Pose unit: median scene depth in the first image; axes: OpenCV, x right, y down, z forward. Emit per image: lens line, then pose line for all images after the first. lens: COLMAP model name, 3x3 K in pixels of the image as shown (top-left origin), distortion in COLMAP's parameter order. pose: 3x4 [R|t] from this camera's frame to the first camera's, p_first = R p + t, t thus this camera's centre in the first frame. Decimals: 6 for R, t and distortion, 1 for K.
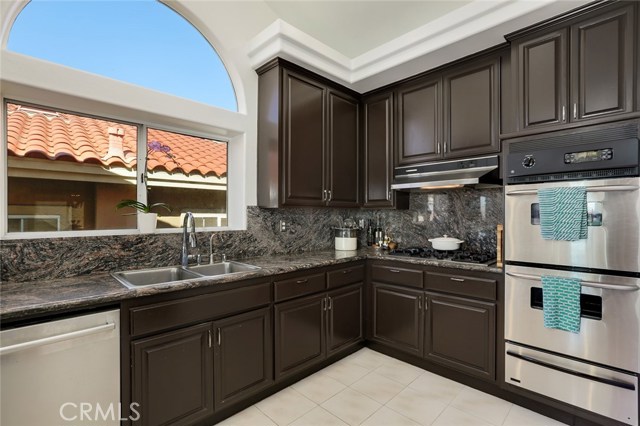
lens RADIAL K [[299.6, 0, 328.7], [0, 299.6, 215.9], [0, 0, 1]] dist [0.000224, -0.021730]
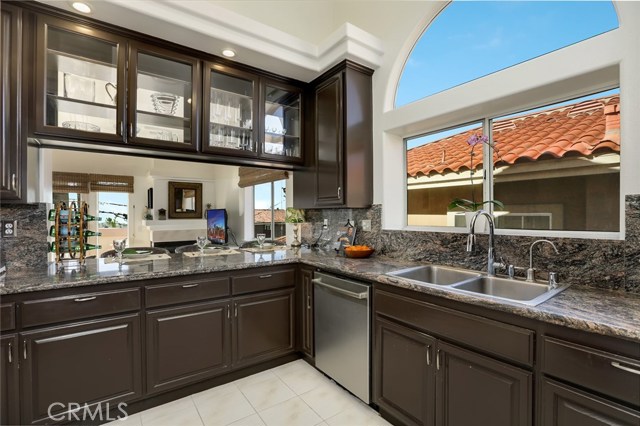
lens RADIAL K [[295.7, 0, 311.5], [0, 295.7, 217.5], [0, 0, 1]] dist [-0.019575, 0.000527]
pose [[-0.166961, 0.012023, -0.985890, 0.349519], [0.002568, 0.999928, 0.011759, -0.001981], [0.985960, -0.000568, -0.166980, 0.563385]]
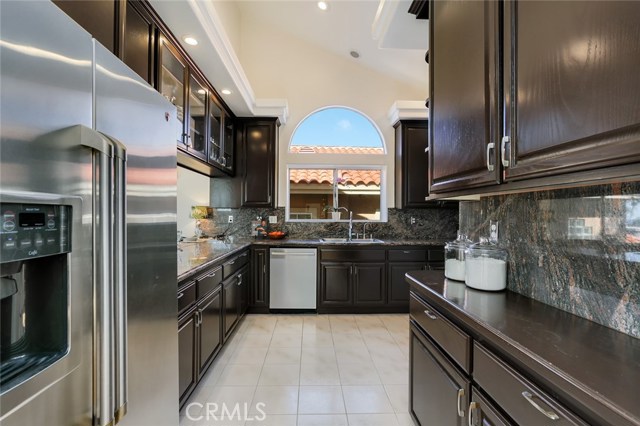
lens RADIAL K [[295.7, 0, 311.5], [0, 295.7, 217.5], [0, 0, 1]] dist [-0.019575, 0.000527]
pose [[0.712260, 0.018281, -0.701678, 0.622869], [-0.008765, 0.999814, 0.017151, -0.003454], [0.701861, -0.006066, 0.712288, -0.512233]]
